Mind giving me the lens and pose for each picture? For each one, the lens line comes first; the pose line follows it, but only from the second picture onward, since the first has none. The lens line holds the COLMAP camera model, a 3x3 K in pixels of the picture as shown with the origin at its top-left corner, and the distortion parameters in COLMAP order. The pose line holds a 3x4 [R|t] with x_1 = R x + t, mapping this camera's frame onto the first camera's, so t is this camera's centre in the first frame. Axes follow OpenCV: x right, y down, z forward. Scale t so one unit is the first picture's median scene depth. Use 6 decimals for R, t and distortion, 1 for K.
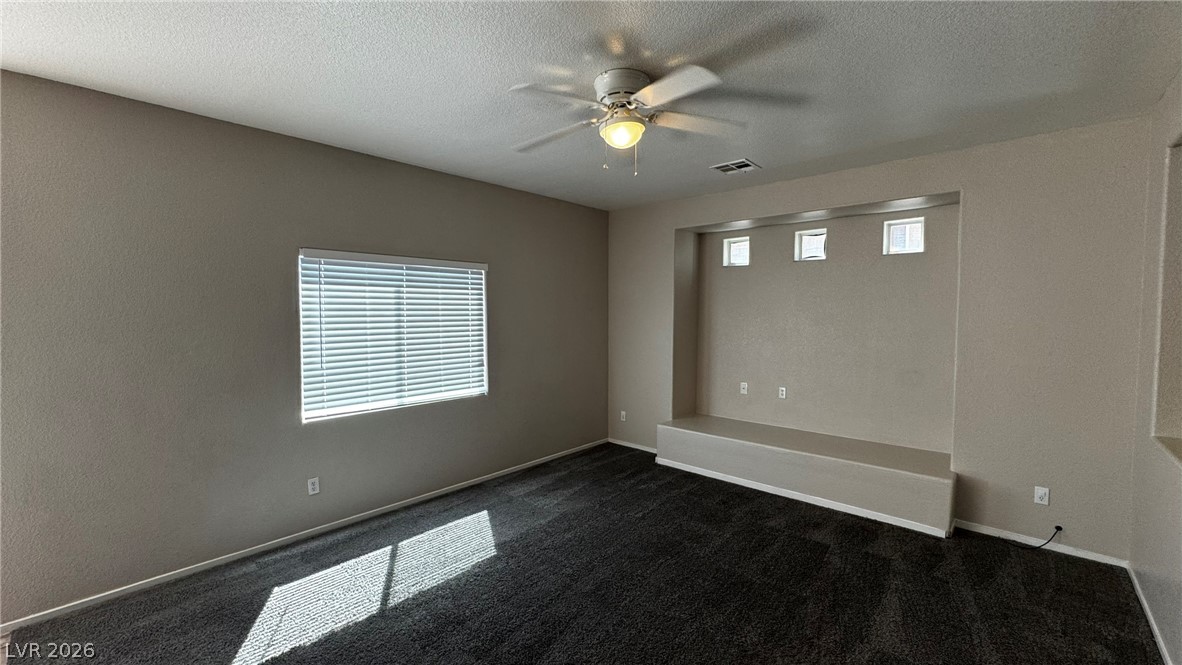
lens RADIAL K [[476.7, 0, 591.0], [0, 476.7, 332.5], [0, 0, 1]] dist [0.000265, -0.000240]
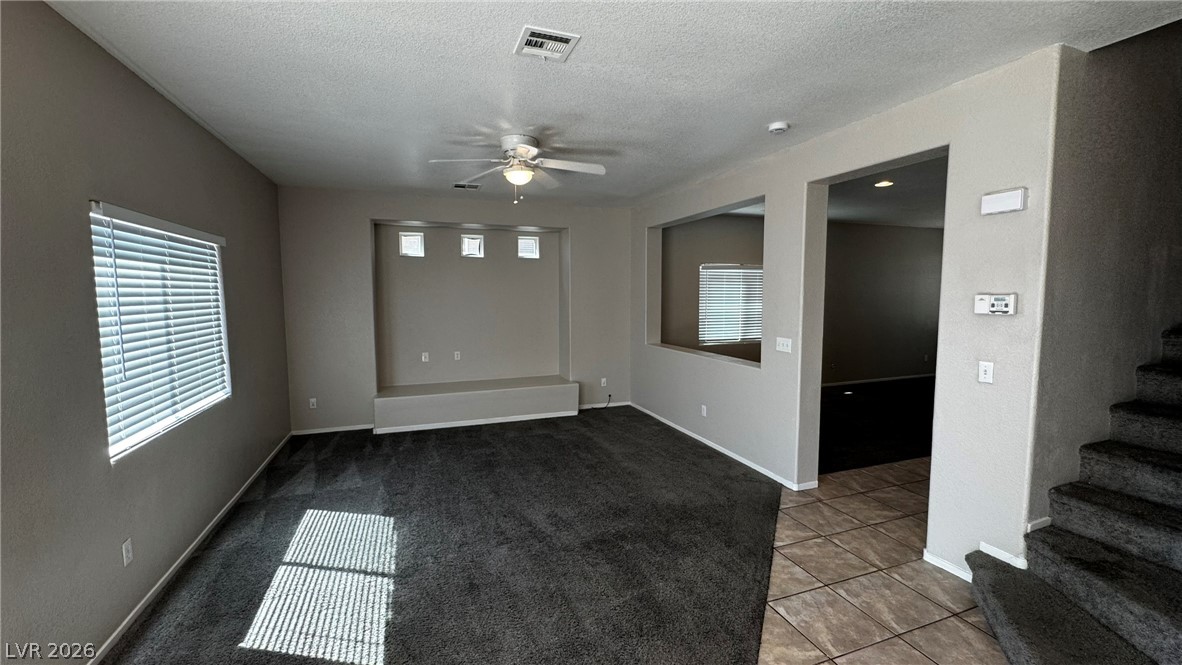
lens RADIAL K [[476.7, 0, 591.0], [0, 476.7, 332.5], [0, 0, 1]] dist [0.000265, -0.000240]
pose [[0.455568, -0.074833, 0.887050, -0.709365], [0.043300, 0.997144, 0.061883, -0.005488], [-0.889147, 0.010217, 0.457507, 0.072508]]
